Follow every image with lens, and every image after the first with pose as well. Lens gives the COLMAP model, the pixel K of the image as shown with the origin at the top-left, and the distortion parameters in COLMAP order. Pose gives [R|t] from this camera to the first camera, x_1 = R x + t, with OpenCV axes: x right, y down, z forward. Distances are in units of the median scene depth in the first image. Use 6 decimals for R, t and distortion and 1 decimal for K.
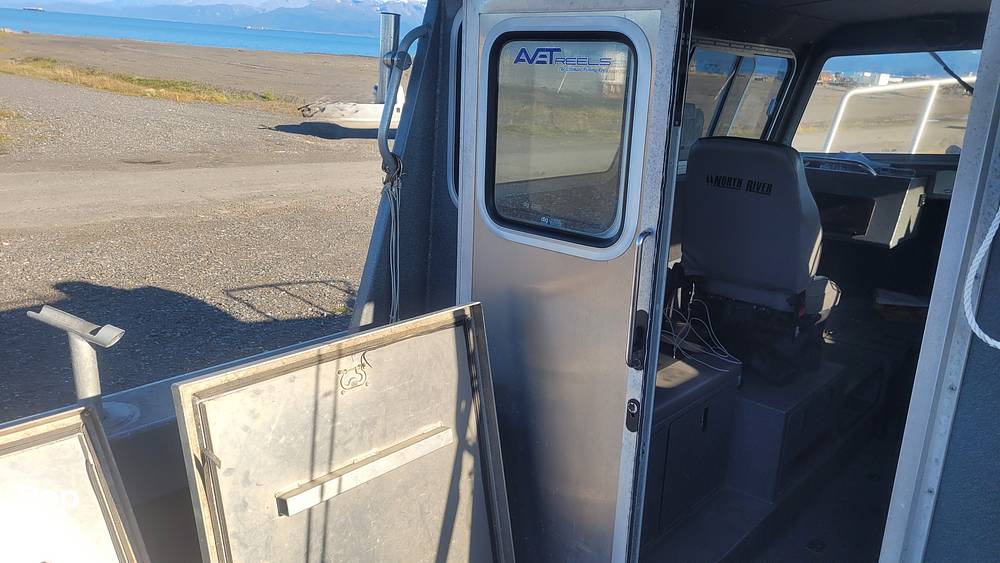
lens RADIAL K [[745.0, 0, 503.9], [0, 745.0, 275.9], [0, 0, 1]] dist [0.045835, -0.047959]
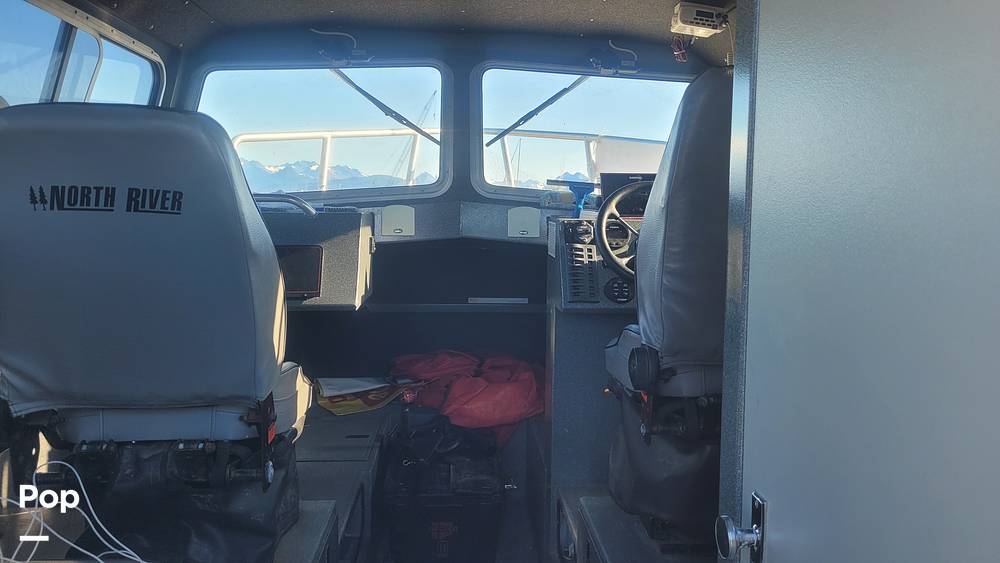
lens RADIAL K [[745.0, 0, 506.6], [0, 745.0, 271.4], [0, 0, 1]] dist [0.045835, -0.047959]
pose [[0.691954, -0.096259, 0.715496, 0.130441], [0.210661, 0.974861, -0.072577, 0.008918], [-0.690523, 0.200947, 0.694837, 0.458667]]
